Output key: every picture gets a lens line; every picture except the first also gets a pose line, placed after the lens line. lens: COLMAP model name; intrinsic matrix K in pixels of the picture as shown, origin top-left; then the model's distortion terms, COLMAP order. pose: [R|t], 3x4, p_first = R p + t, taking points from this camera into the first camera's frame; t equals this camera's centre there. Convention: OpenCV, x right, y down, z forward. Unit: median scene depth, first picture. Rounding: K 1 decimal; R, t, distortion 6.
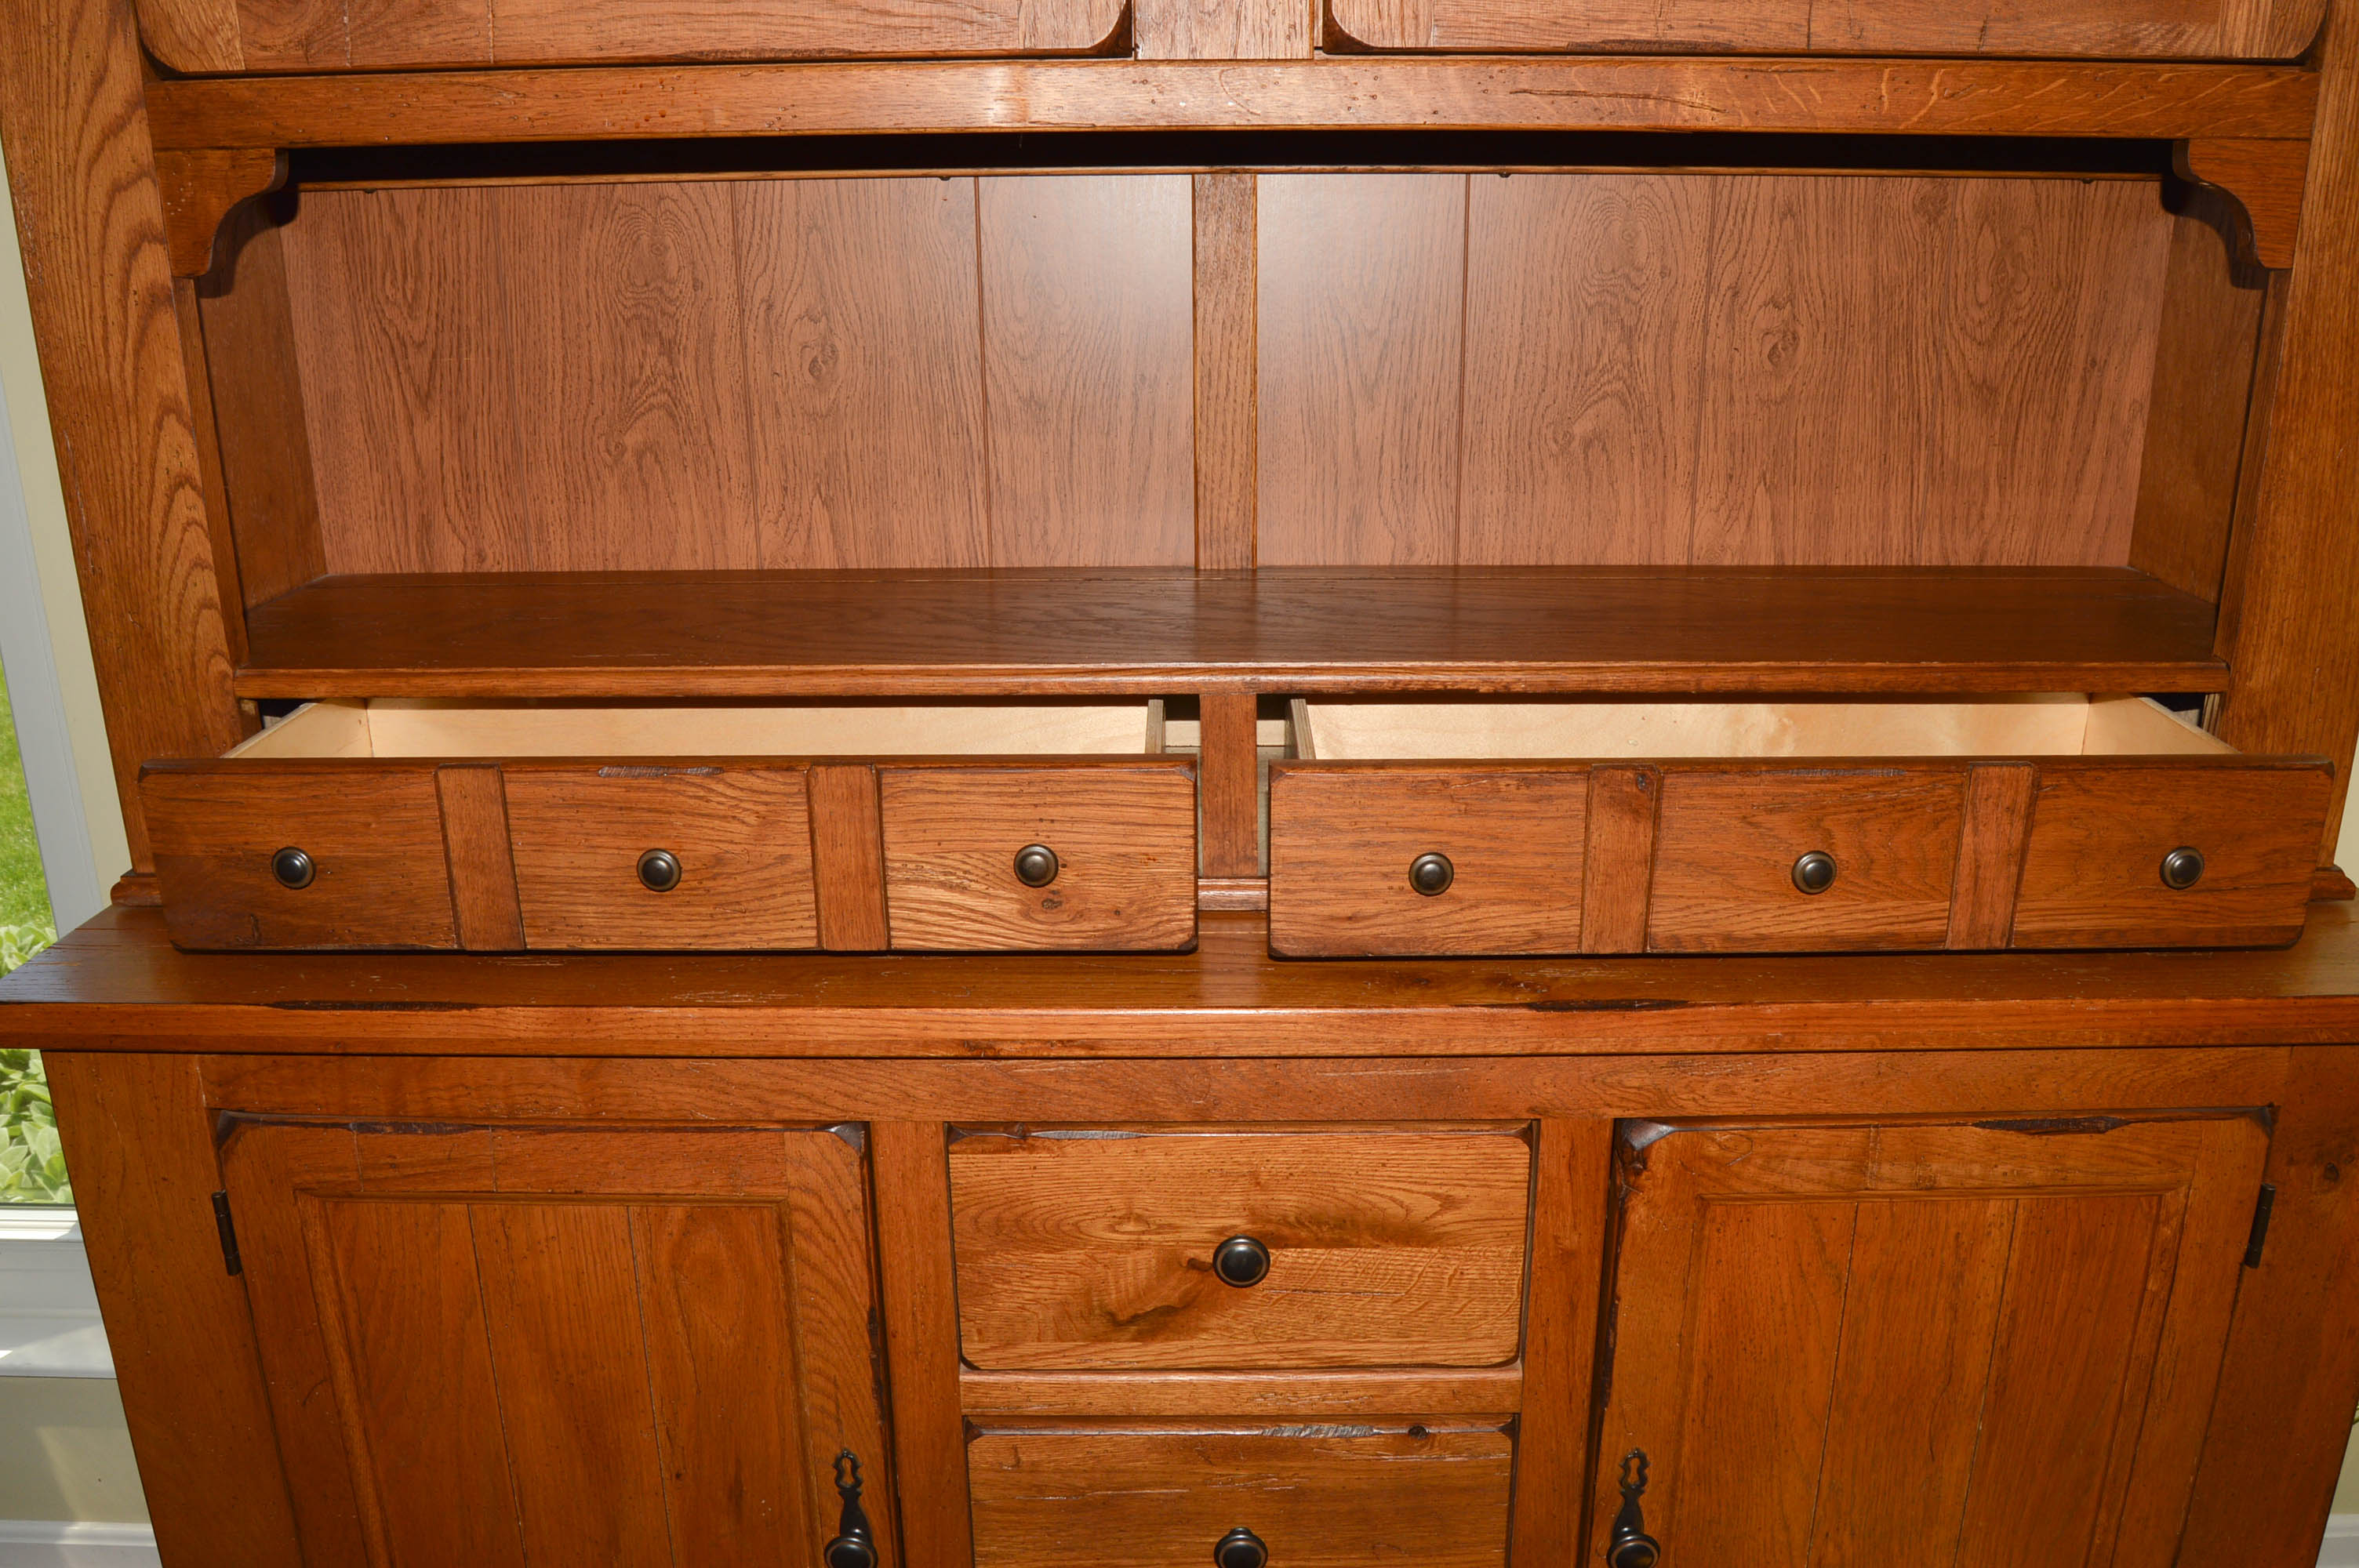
lens RADIAL K [[1937.3, 0, 1179.5], [0, 1937.3, 784.0], [0, 0, 1]] dist [-0.082963, 0.010165]
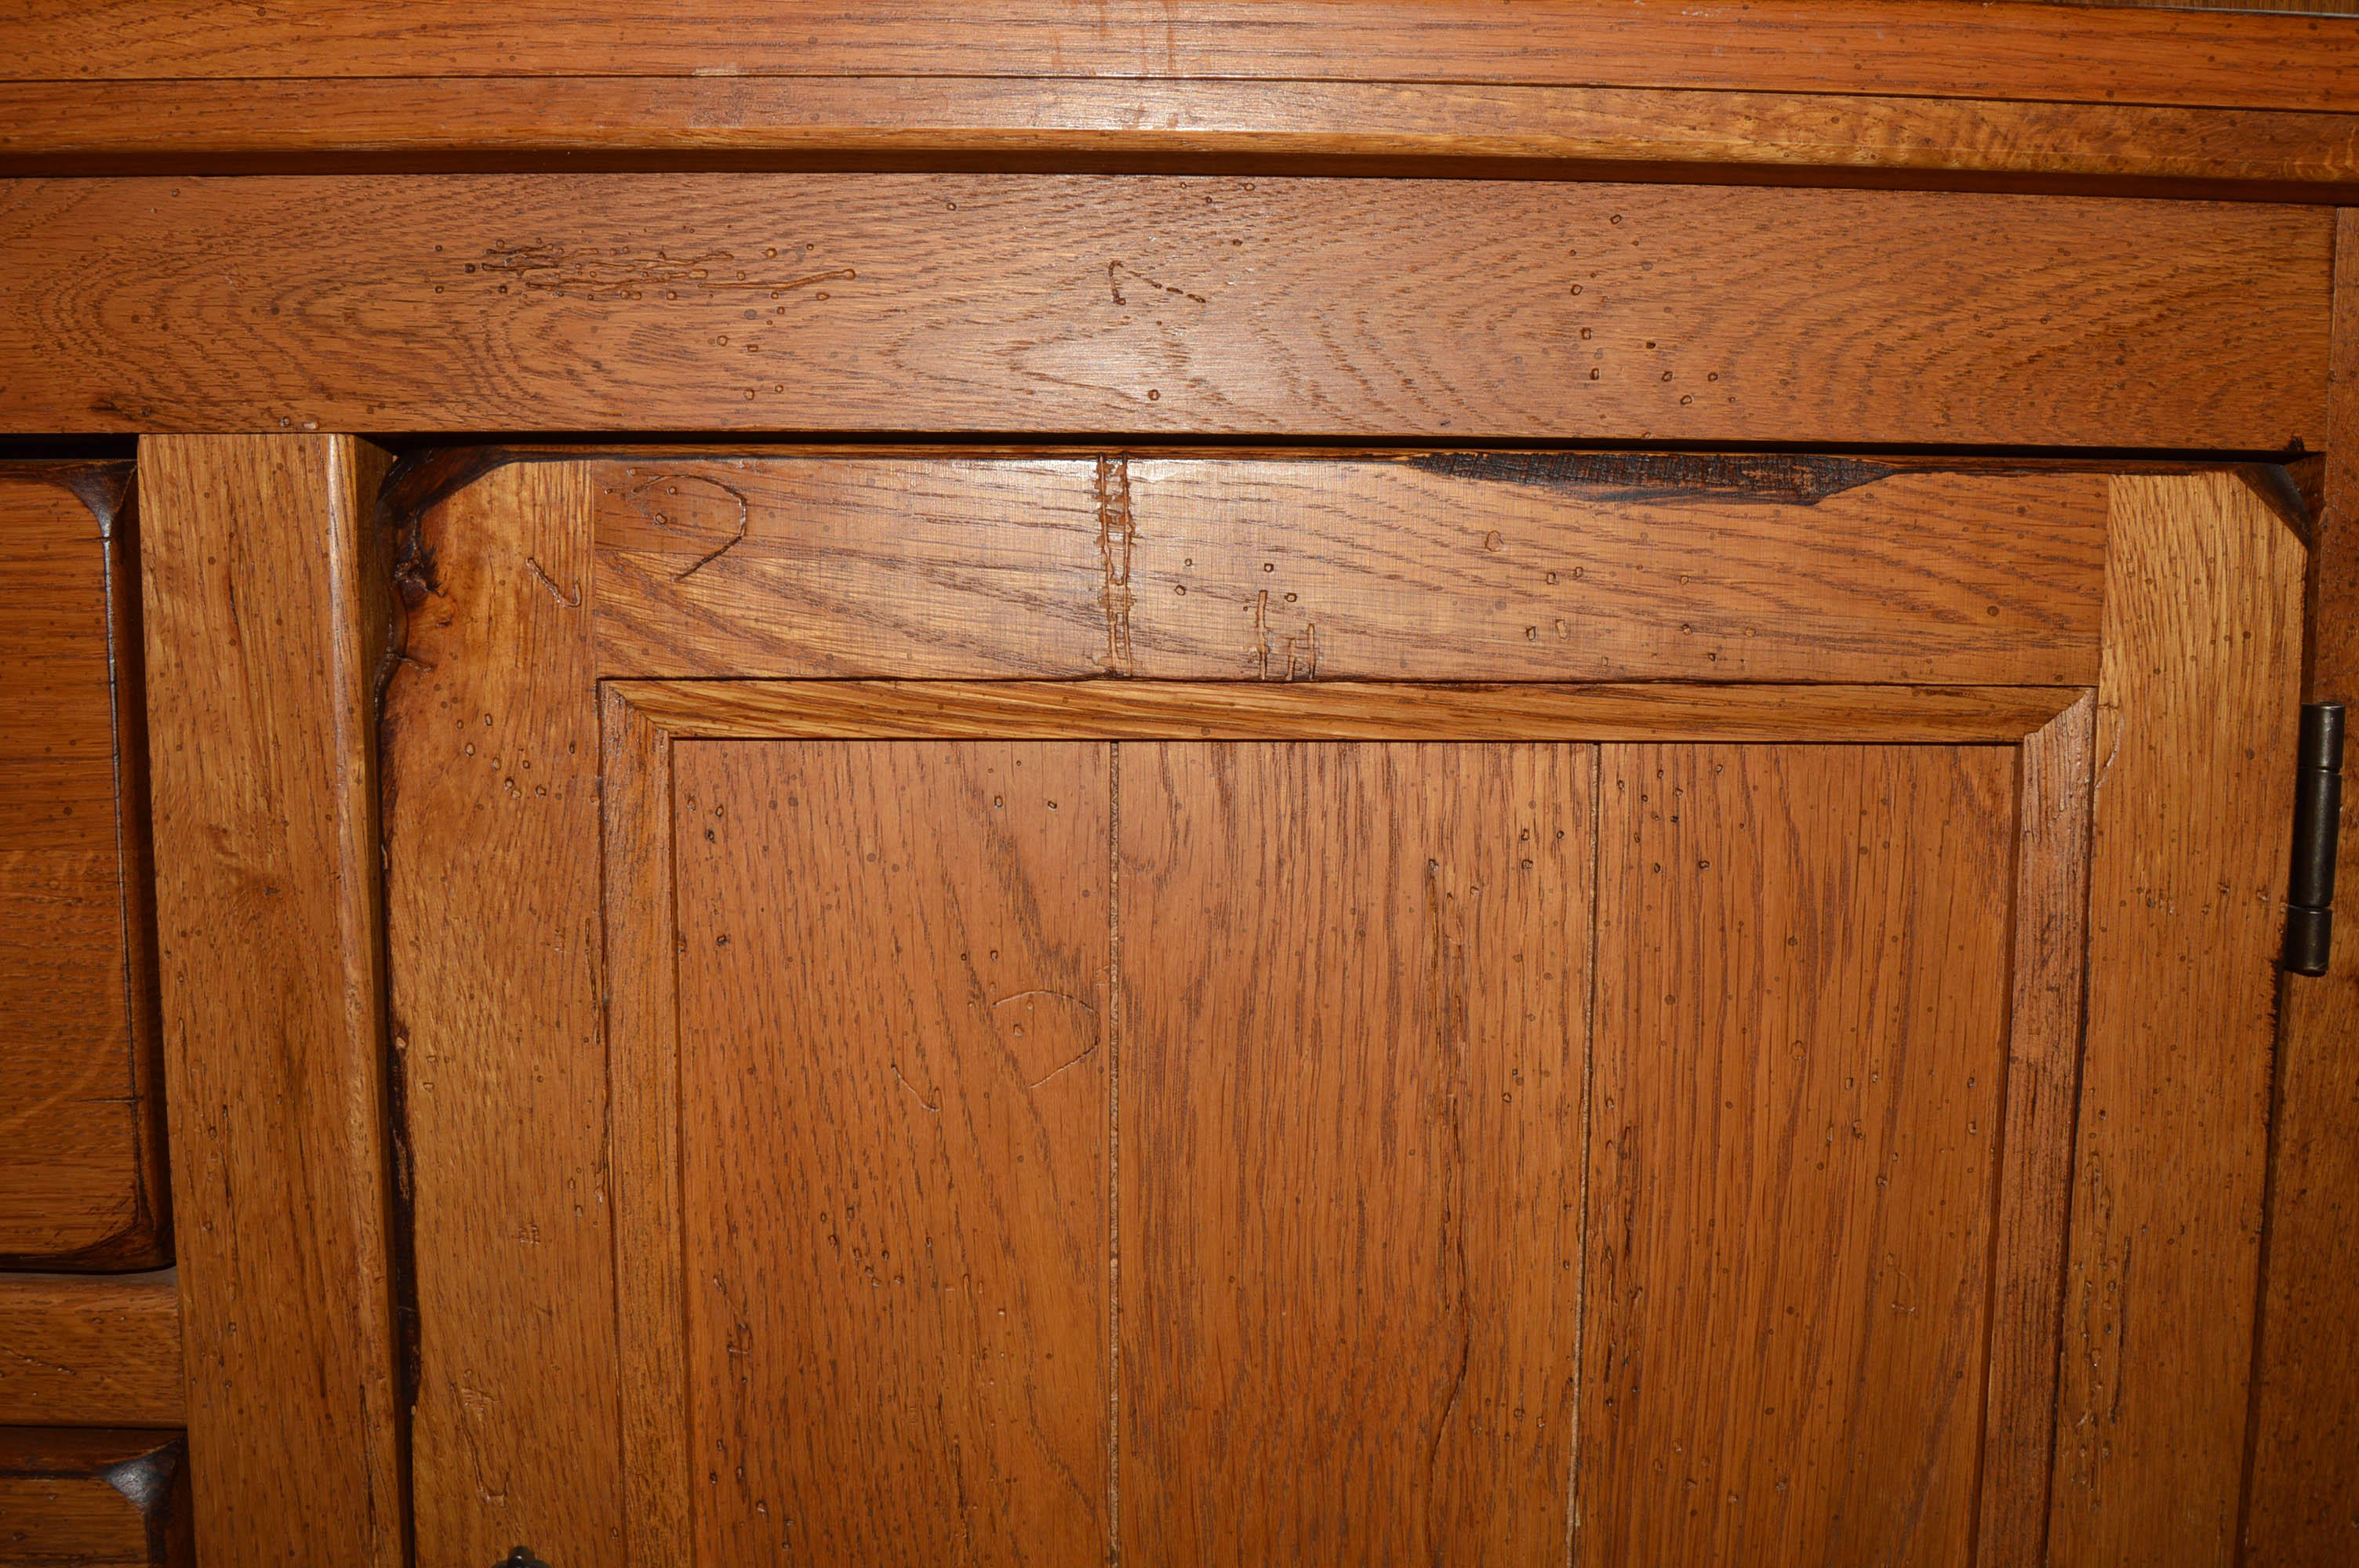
lens RADIAL K [[2193.6, 0, 1179.5], [0, 2193.6, 784.0], [0, 0, 1]] dist [-0.106829, 0.039165]
pose [[0.999650, 0.009887, 0.024540, 0.363352], [-0.004396, 0.976724, -0.214456, 0.314103], [-0.026089, 0.214273, 0.976425, 0.632044]]
